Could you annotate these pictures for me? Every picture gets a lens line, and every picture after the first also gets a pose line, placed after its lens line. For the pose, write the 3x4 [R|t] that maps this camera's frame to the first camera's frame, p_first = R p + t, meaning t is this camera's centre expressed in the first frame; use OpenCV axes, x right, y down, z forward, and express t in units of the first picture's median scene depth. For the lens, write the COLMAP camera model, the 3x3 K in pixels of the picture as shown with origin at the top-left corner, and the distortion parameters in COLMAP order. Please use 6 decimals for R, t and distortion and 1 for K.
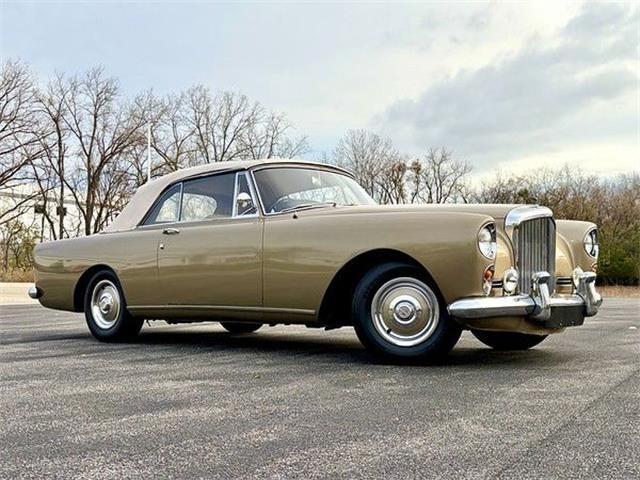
lens RADIAL K [[1528.1, 0, 303.4], [0, 1528.1, 240.8], [0, 0, 1]] dist [0.100460, 0.000000]
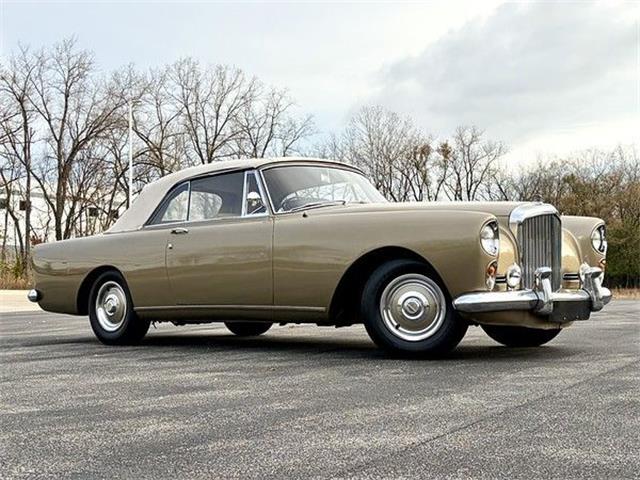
lens RADIAL K [[2273.5, 0, 298.2], [0, 2273.5, 196.2], [0, 0, 1]] dist [0.277590, 0.000000]
pose [[0.999943, -0.010343, -0.002642, -0.005440], [0.010297, 0.999805, -0.016839, -0.003157], [0.002816, 0.016811, 0.999855, -0.475453]]
